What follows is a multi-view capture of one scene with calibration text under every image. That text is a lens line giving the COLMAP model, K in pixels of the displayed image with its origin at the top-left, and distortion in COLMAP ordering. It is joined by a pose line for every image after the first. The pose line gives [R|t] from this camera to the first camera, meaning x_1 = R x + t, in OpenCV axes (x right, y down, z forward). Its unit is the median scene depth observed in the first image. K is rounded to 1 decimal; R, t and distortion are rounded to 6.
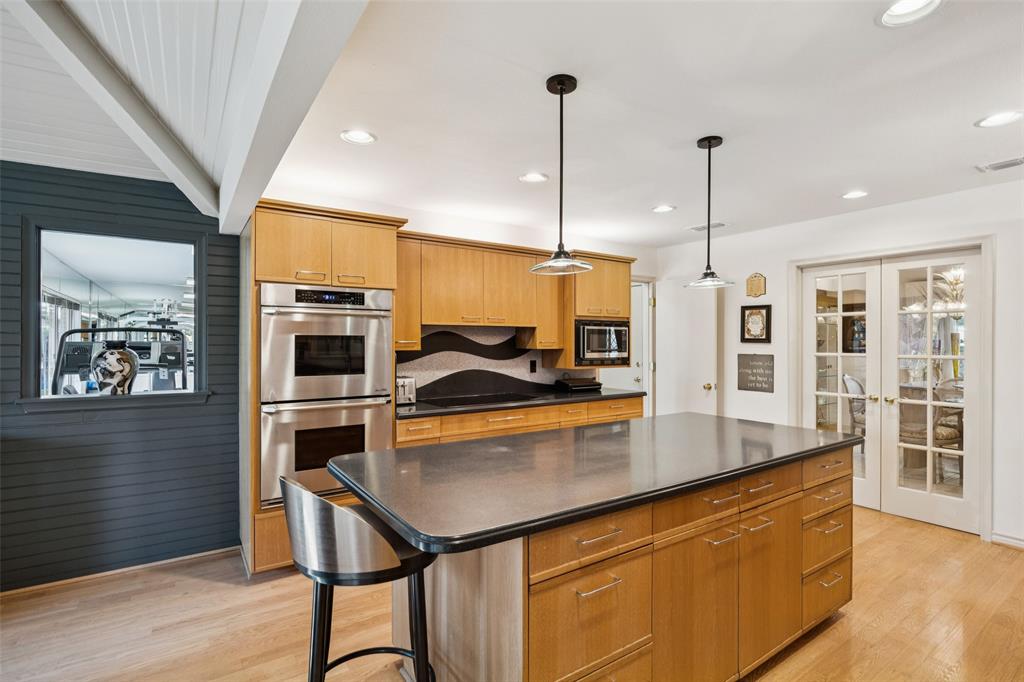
lens RADIAL K [[484.5, 0, 512.0], [0, 484.5, 341.0], [0, 0, 1]] dist [0.000036, -0.010828]
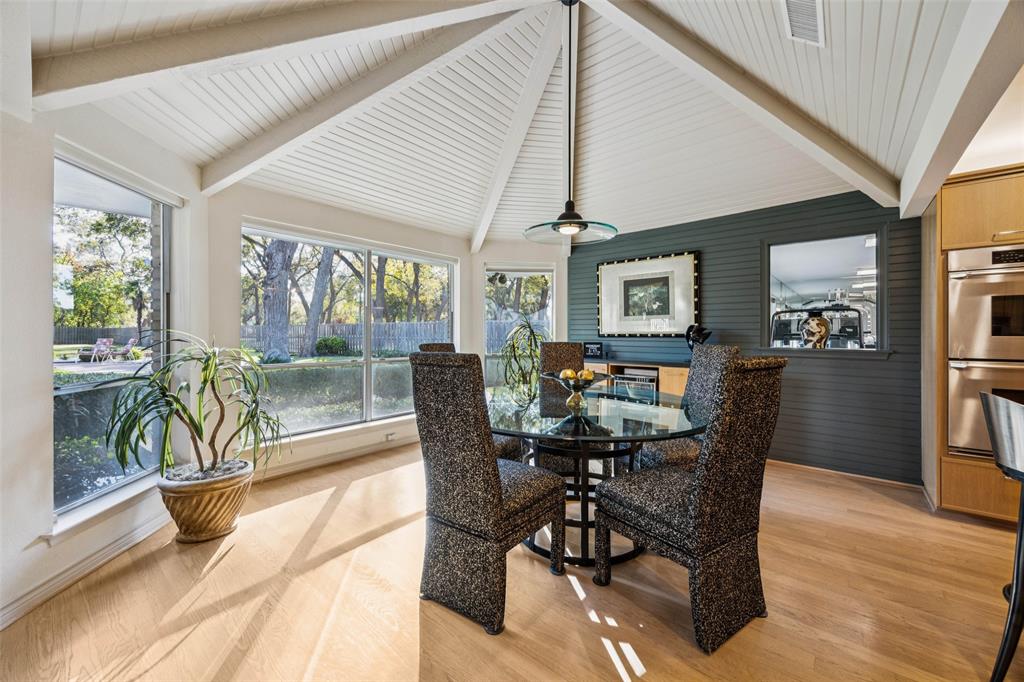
lens RADIAL K [[398.1, 0, 510.3], [0, 398.1, 335.3], [0, 0, 1]] dist [-0.001025, -0.000512]
pose [[0.274995, -0.003062, -0.961441, 0.088496], [0.006184, 0.999980, -0.001416, 0.068529], [0.961426, -0.005556, 0.275008, -0.230139]]
